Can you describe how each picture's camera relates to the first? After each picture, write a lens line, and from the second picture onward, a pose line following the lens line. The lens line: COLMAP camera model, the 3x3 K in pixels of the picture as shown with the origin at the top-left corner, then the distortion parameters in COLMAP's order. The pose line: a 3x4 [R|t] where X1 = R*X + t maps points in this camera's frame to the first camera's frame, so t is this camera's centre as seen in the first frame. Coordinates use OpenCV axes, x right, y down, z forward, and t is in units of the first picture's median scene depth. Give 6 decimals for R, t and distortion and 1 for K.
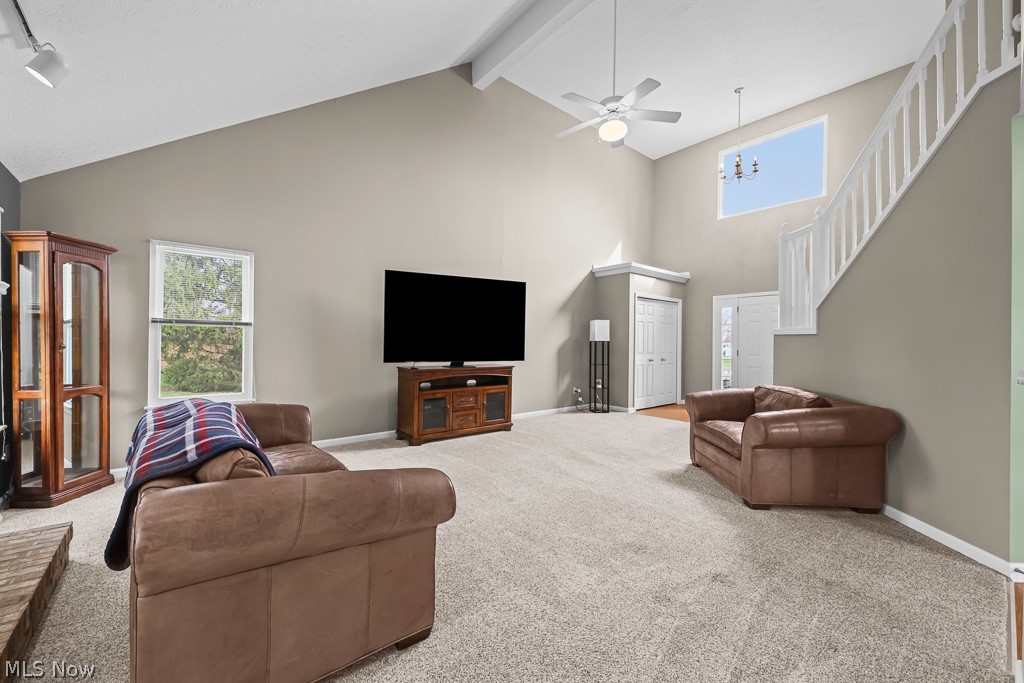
lens RADIAL K [[410.3, 0, 508.6], [0, 410.3, 340.8], [0, 0, 1]] dist [0.001206, -0.000150]
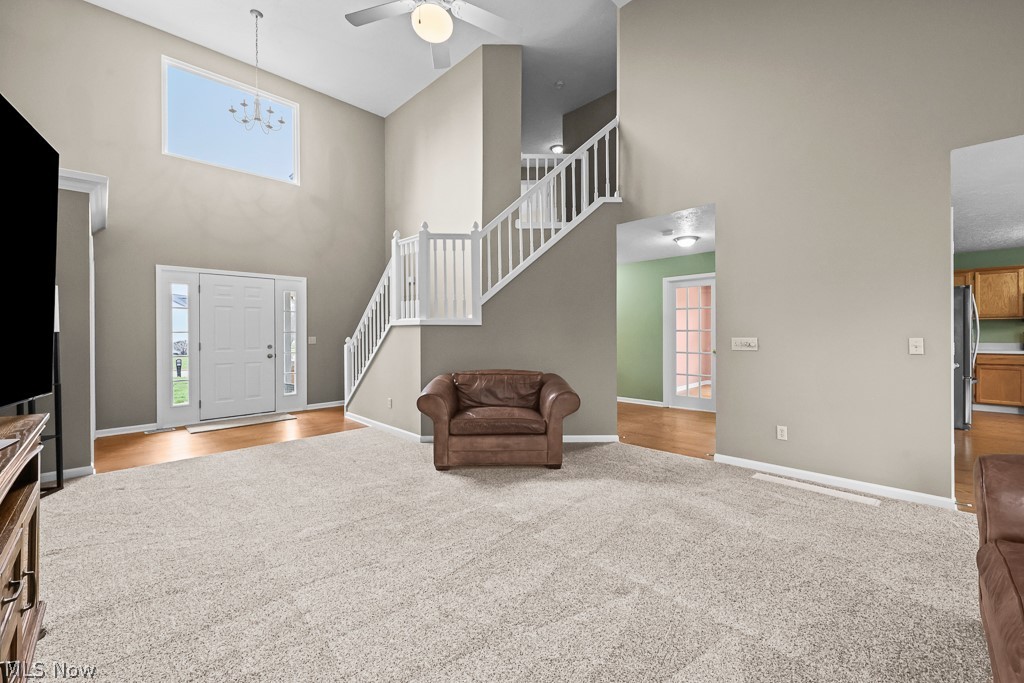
lens RADIAL K [[414.2, 0, 508.3], [0, 414.2, 331.5], [0, 0, 1]] dist [0.000085, -0.000203]
pose [[-0.093502, -0.009323, 0.995575, -0.473383], [0.001145, 0.999954, 0.009472, -0.007804], [-0.995618, 0.002026, -0.093487, 0.975620]]
